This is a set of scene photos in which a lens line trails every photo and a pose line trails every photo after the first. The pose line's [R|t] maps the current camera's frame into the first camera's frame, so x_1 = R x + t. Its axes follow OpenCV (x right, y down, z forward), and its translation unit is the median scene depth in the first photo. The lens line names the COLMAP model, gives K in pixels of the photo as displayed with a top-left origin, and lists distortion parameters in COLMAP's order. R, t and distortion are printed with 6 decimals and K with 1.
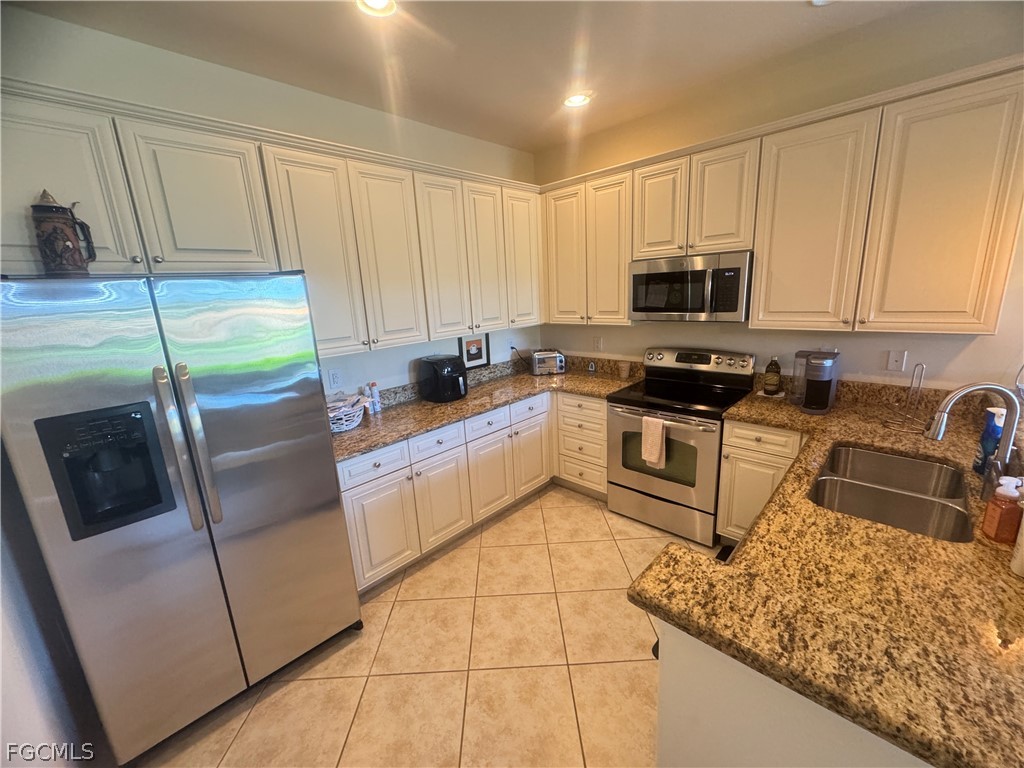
lens RADIAL K [[408.0, 0, 512.2], [0, 408.0, 384.2], [0, 0, 1]] dist [-0.002039, -0.000110]
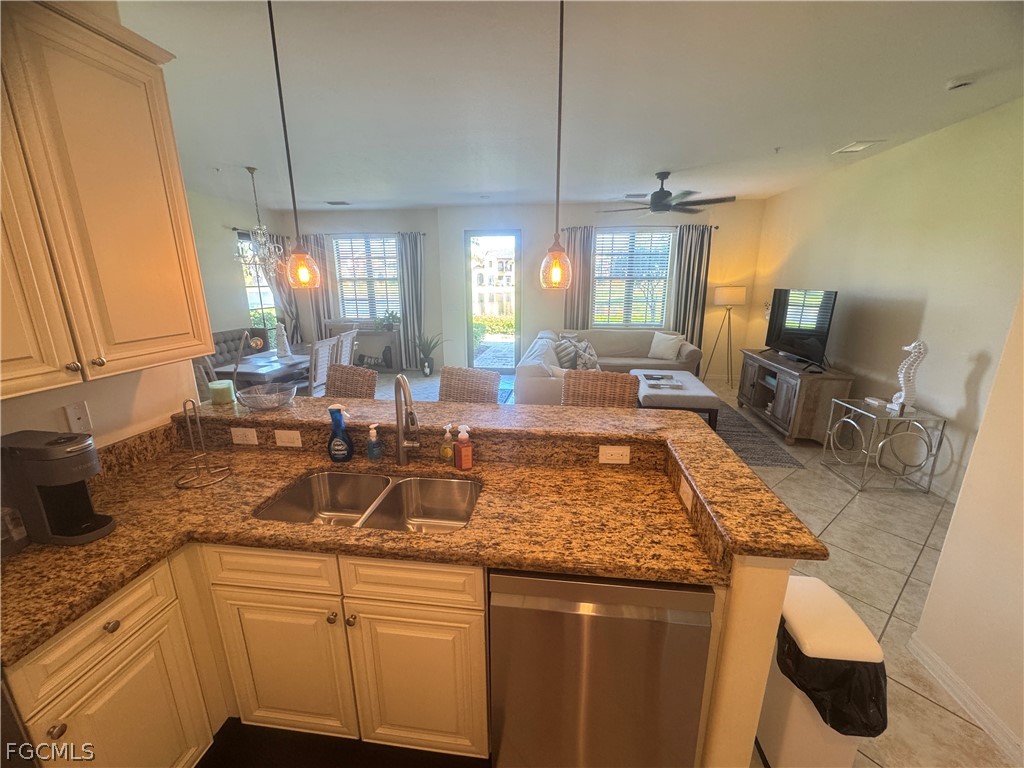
lens RADIAL K [[408.0, 0, 510.4], [0, 408.0, 382.3], [0, 0, 1]] dist [-0.002039, -0.000110]
pose [[-0.599018, -0.140378, 0.788335, -0.003214], [0.217663, 0.918896, 0.329018, -0.247865], [-0.770584, 0.368679, -0.519880, 1.087931]]
